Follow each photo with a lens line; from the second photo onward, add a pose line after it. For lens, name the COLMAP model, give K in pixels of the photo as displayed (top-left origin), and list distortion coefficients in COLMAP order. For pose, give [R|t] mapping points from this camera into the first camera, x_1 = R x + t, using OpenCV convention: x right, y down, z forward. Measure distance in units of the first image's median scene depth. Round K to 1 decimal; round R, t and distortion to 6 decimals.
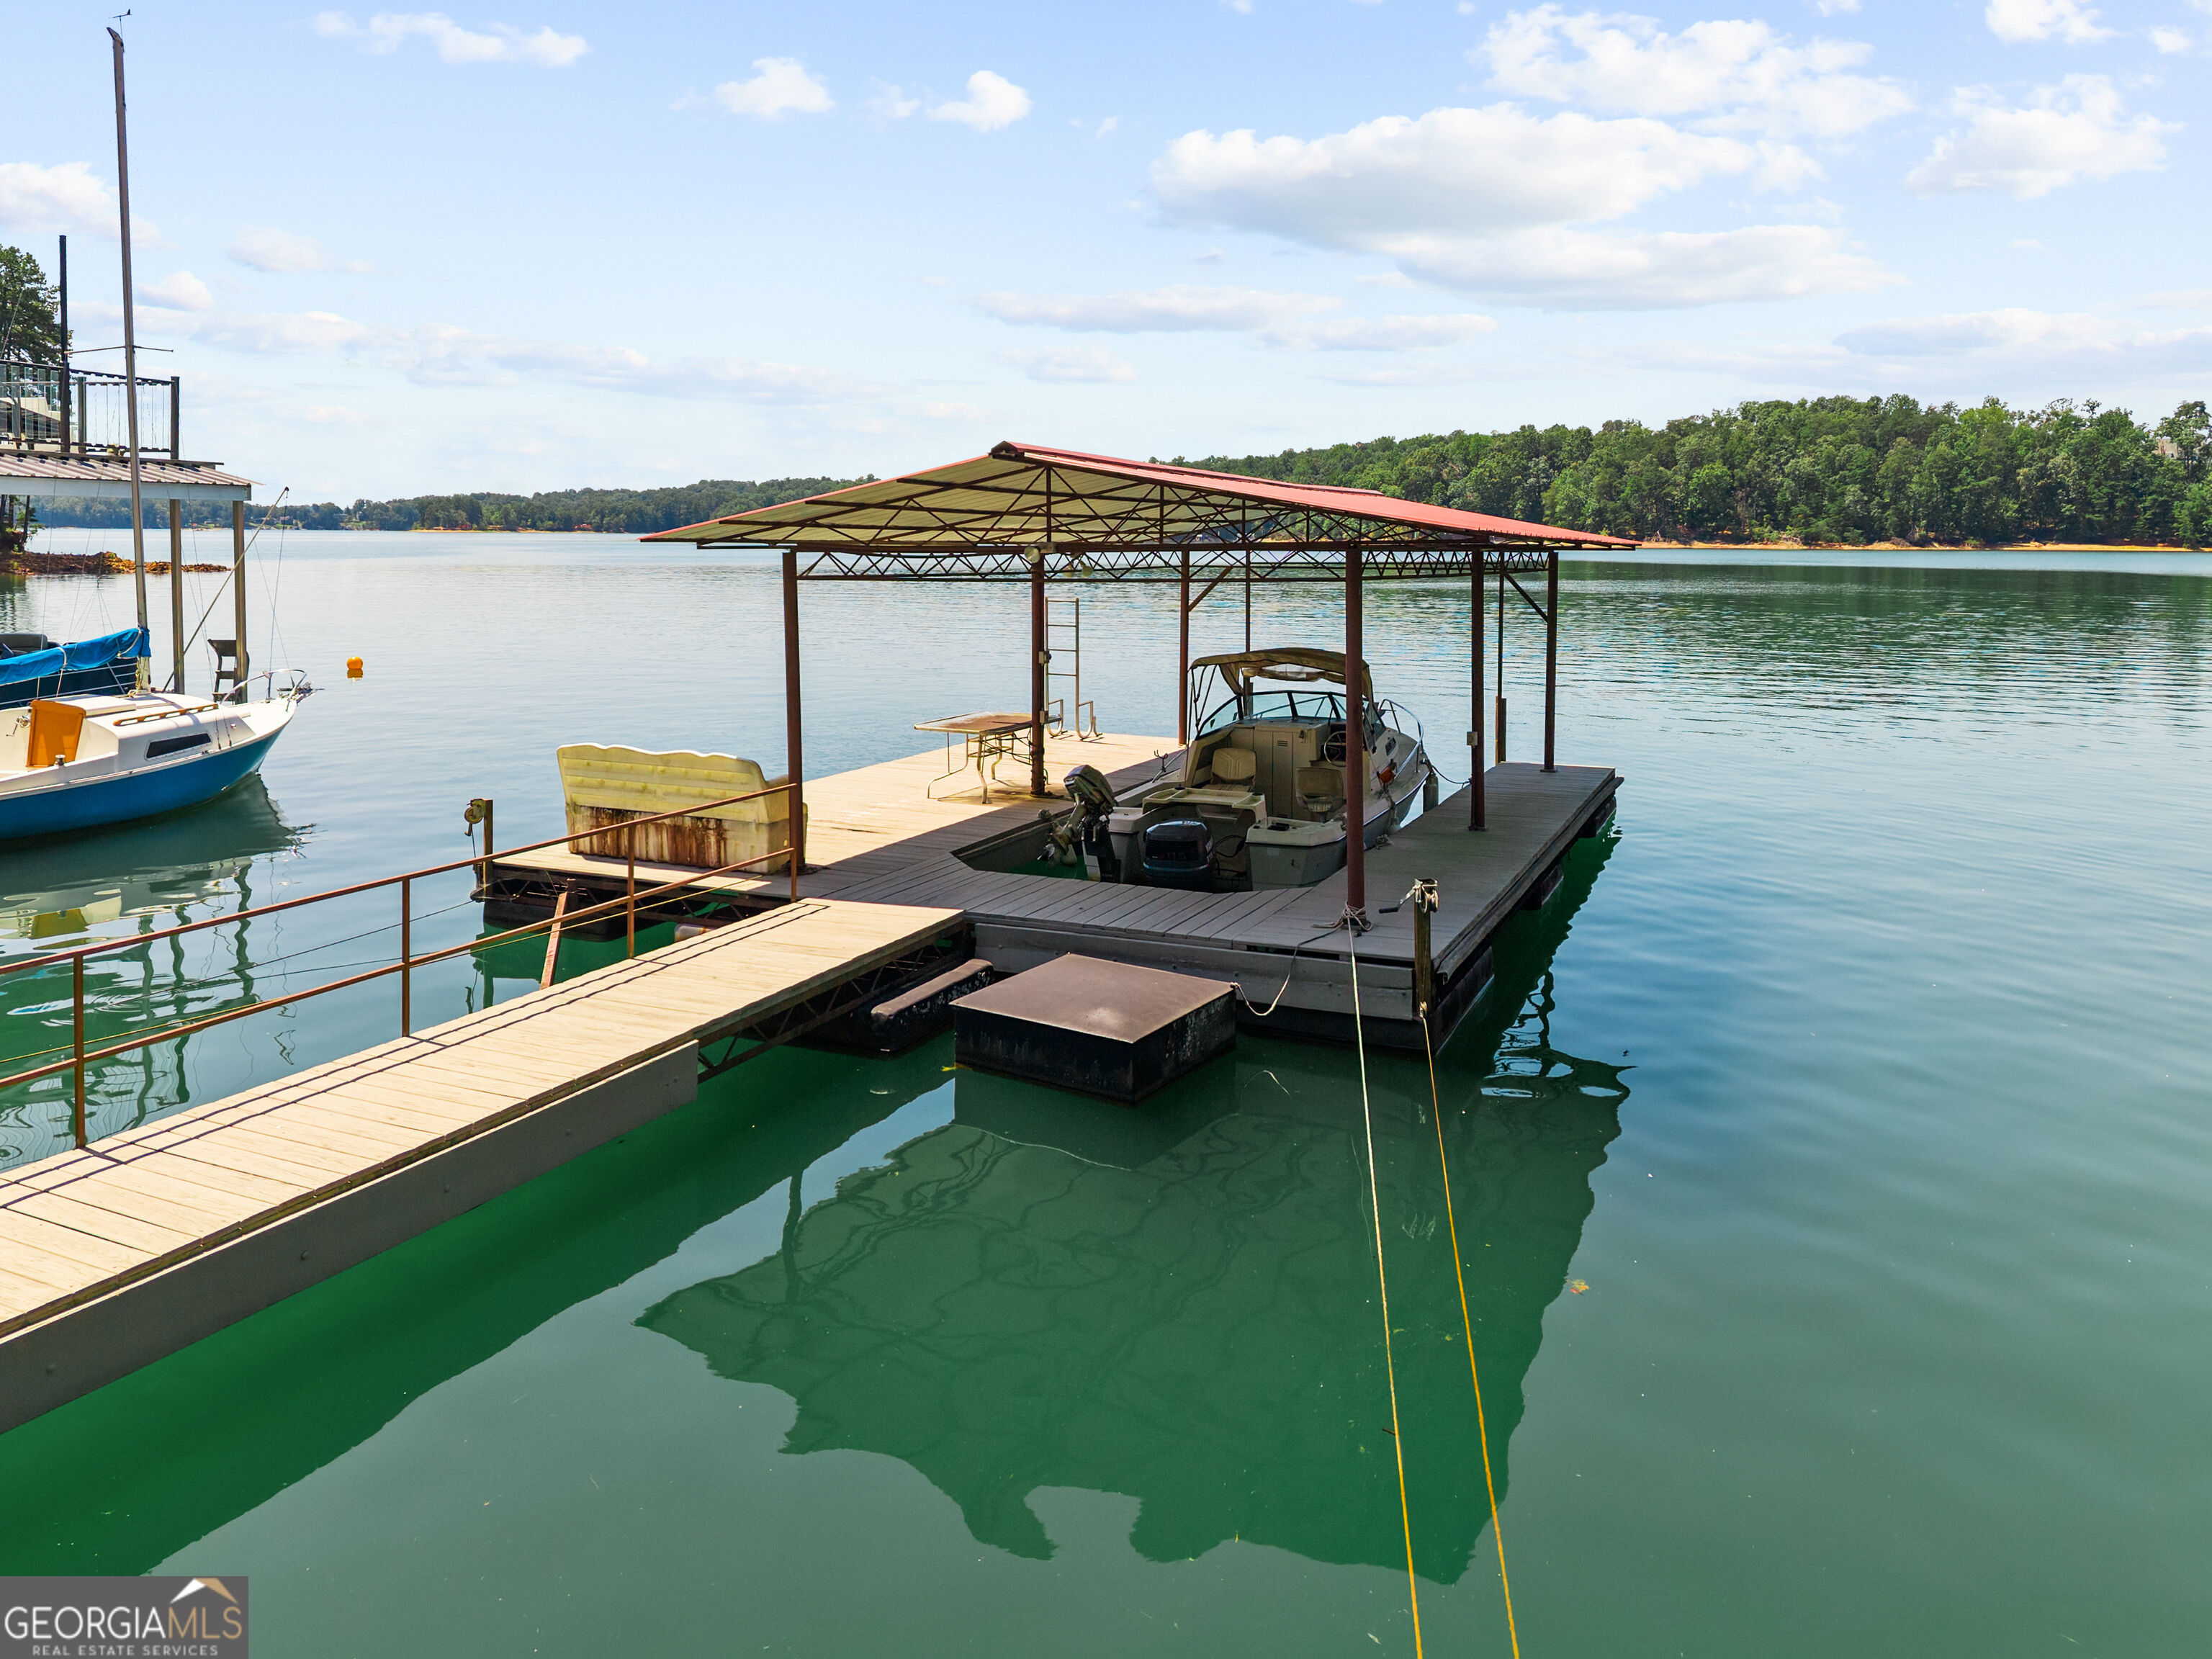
lens RADIAL K [[1523.2, 0, 1106.0], [0, 1523.2, 829.5], [0, 0, 1]] dist [0.007169, -0.000821]
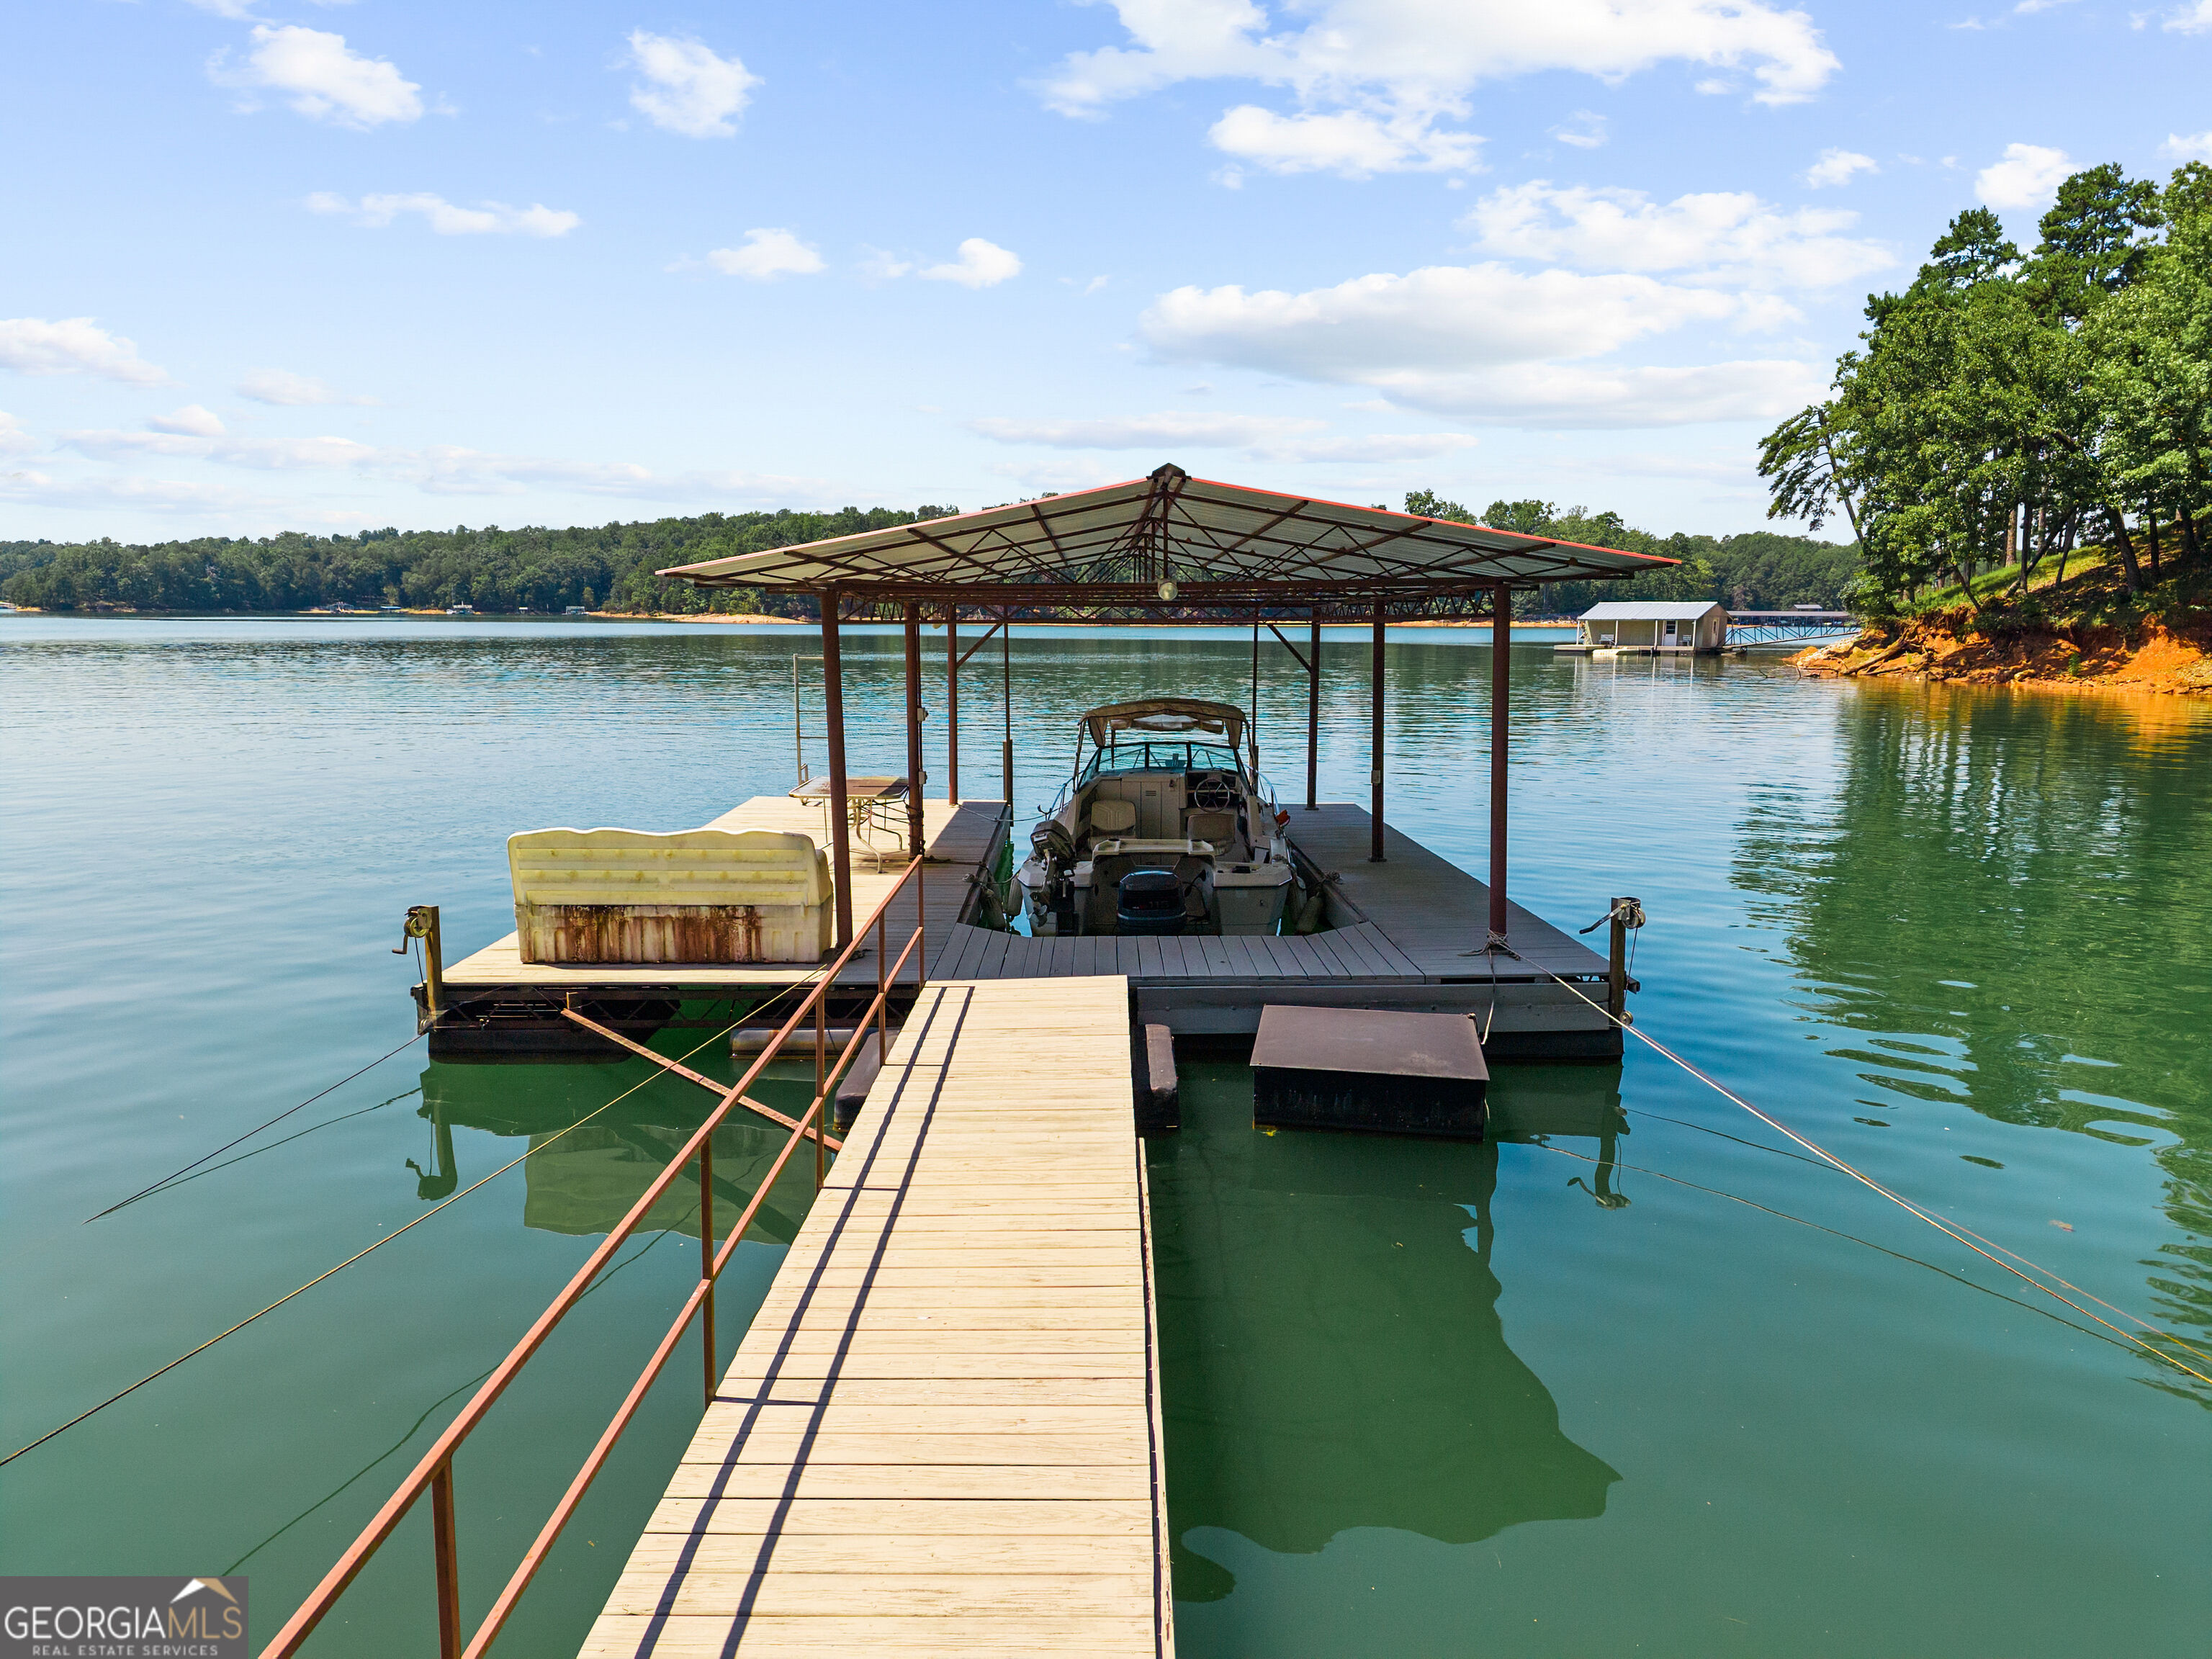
lens RADIAL K [[1523.2, 0, 1106.0], [0, 1523.2, 829.5], [0, 0, 1]] dist [0.007169, -0.000821]
pose [[0.915161, -0.060339, 0.398547, -0.400334], [0.078226, 0.996521, -0.028755, -0.008838], [-0.395425, 0.057492, 0.916697, 0.120261]]
